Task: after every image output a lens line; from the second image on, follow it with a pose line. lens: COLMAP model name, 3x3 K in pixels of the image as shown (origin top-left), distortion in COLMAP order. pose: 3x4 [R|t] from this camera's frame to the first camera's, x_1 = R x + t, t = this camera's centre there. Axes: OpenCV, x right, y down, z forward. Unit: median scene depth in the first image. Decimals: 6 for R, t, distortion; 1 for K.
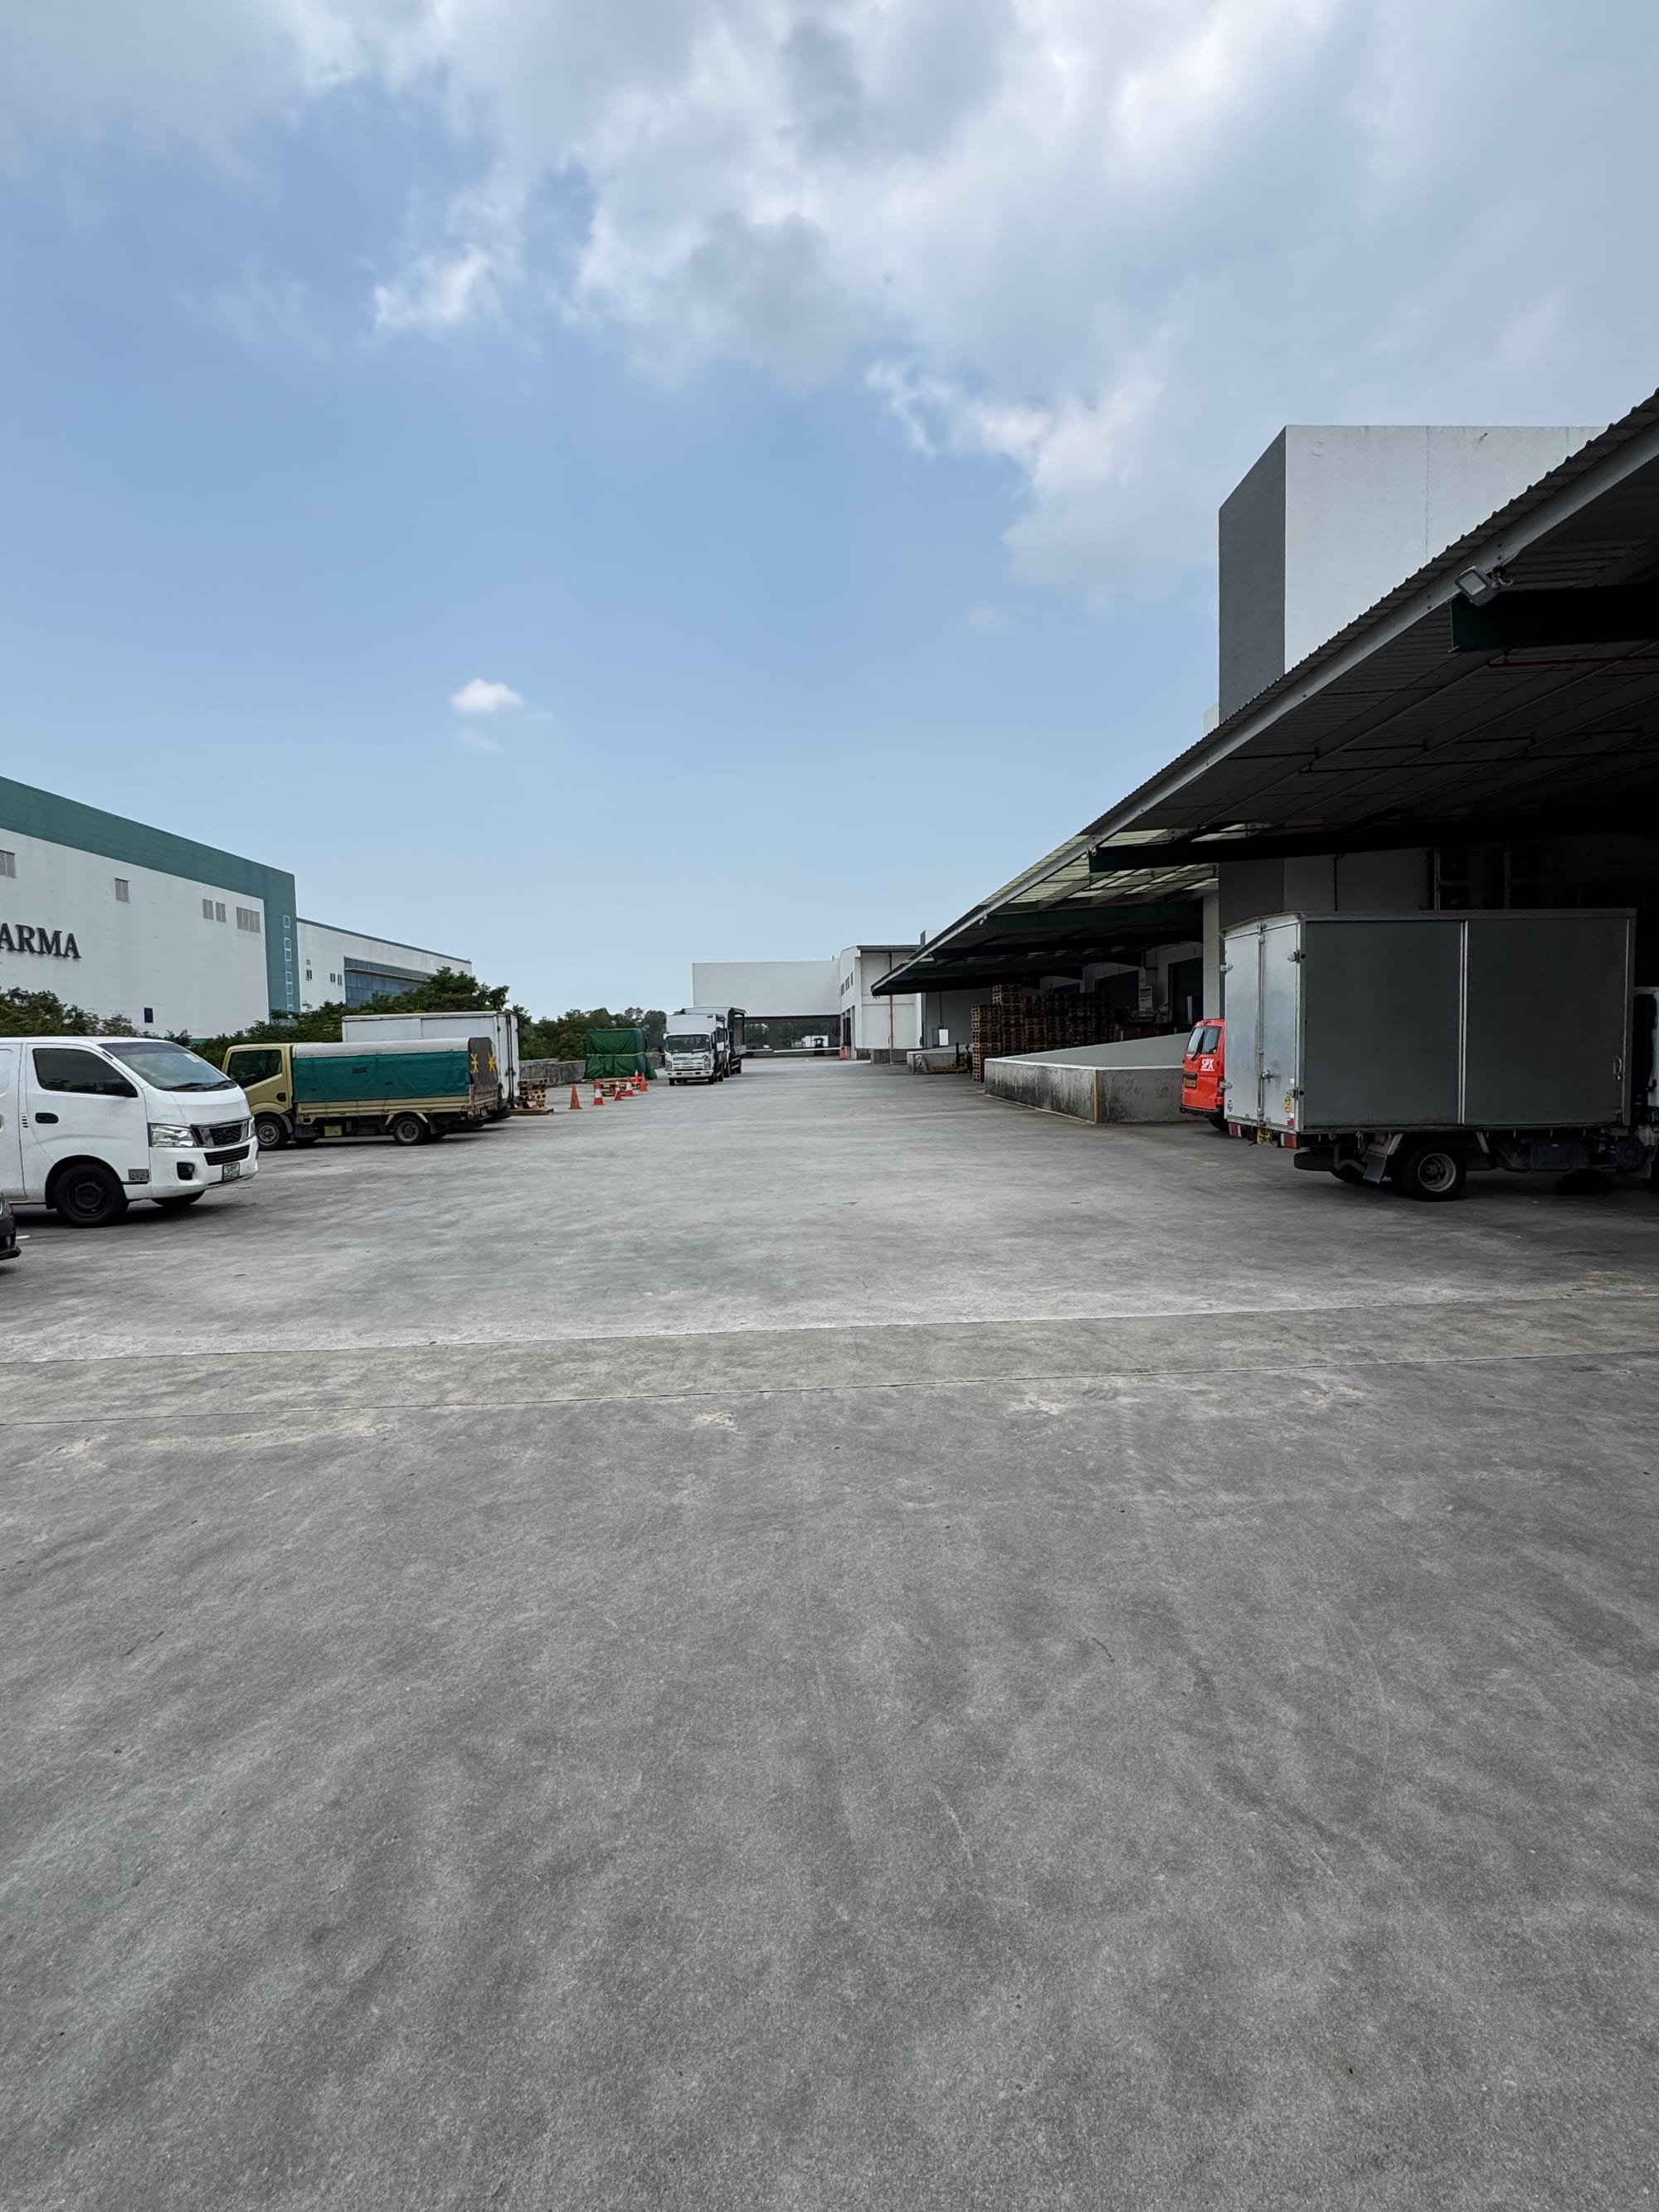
lens RADIAL K [[1157.9, 0, 829.5], [0, 1157.9, 1106.0], [0, 0, 1]] dist [0.003927, 0.000721]
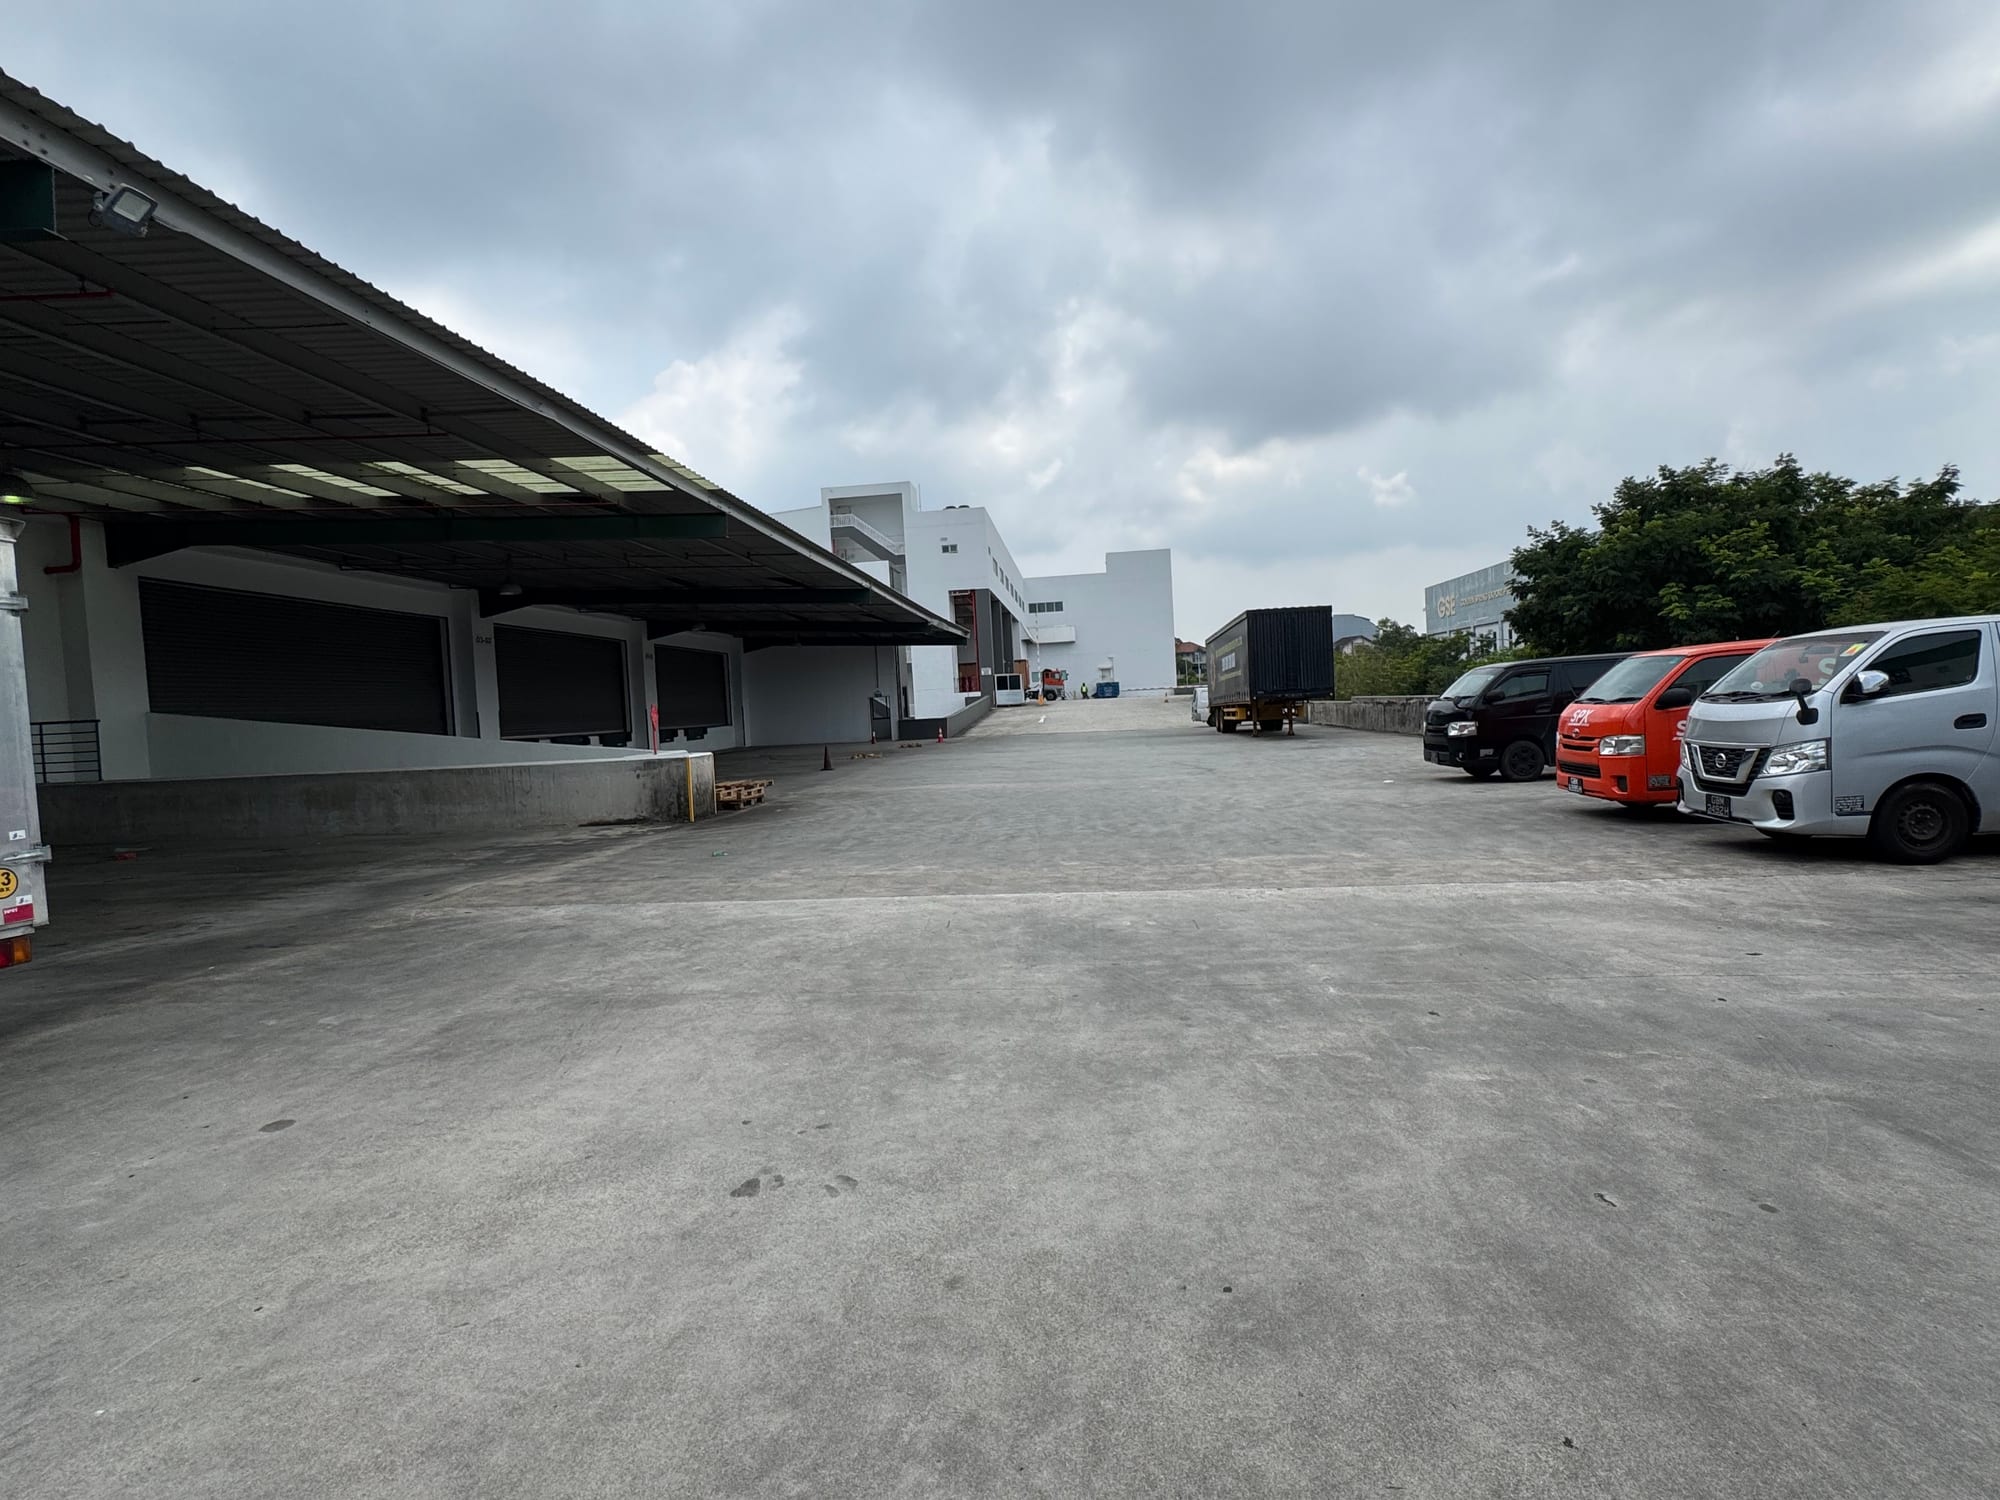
lens RADIAL K [[1386.3, 0, 1000.0], [0, 1386.3, 750.0], [0, 0, 1]] dist [0.007437, -0.042390]
pose [[-0.992463, 0.055106, 0.109453, -0.117772], [0.066101, 0.992838, 0.099512, -0.093653], [-0.103186, 0.105997, -0.988998, 1.582383]]
